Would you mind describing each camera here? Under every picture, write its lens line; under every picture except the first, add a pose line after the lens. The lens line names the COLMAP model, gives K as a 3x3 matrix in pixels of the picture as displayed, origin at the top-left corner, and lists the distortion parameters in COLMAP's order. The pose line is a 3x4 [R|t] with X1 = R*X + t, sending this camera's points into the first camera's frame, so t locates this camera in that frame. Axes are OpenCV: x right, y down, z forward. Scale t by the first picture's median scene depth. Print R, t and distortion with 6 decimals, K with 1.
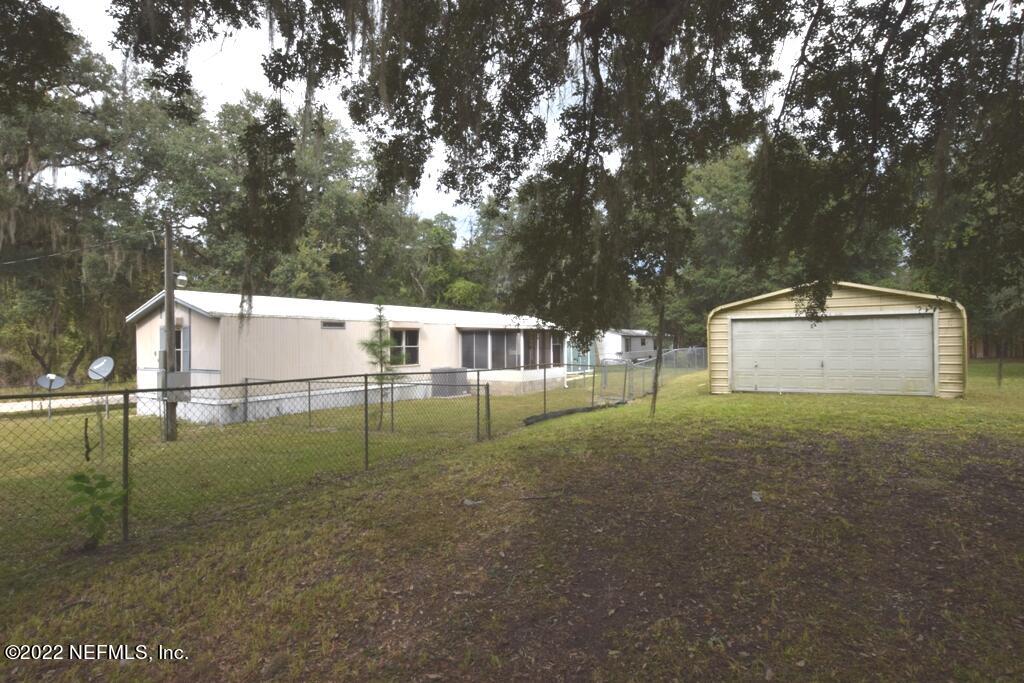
lens RADIAL K [[552.6, 0, 513.3], [0, 552.6, 343.2], [0, 0, 1]] dist [-0.015095, -0.000124]
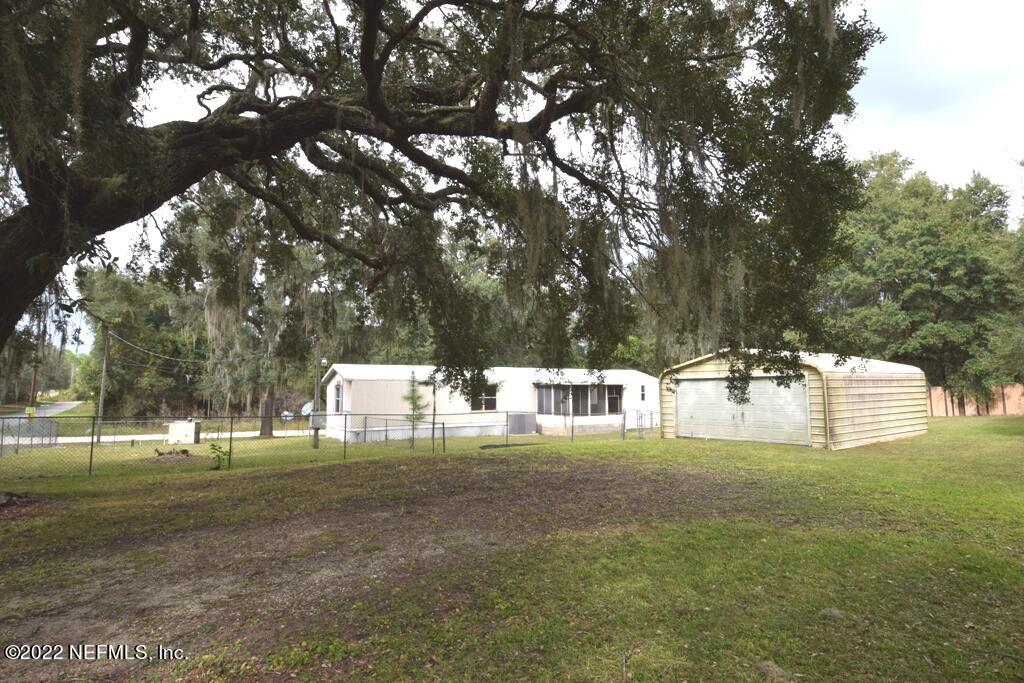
lens RADIAL K [[552.6, 0, 510.7], [0, 552.6, 339.5], [0, 0, 1]] dist [-0.015095, -0.000124]
pose [[0.898156, -0.035459, -0.438244, 0.618368], [-0.003153, 0.996198, -0.087065, -0.022275], [0.439665, 0.079580, 0.894629, -0.306917]]
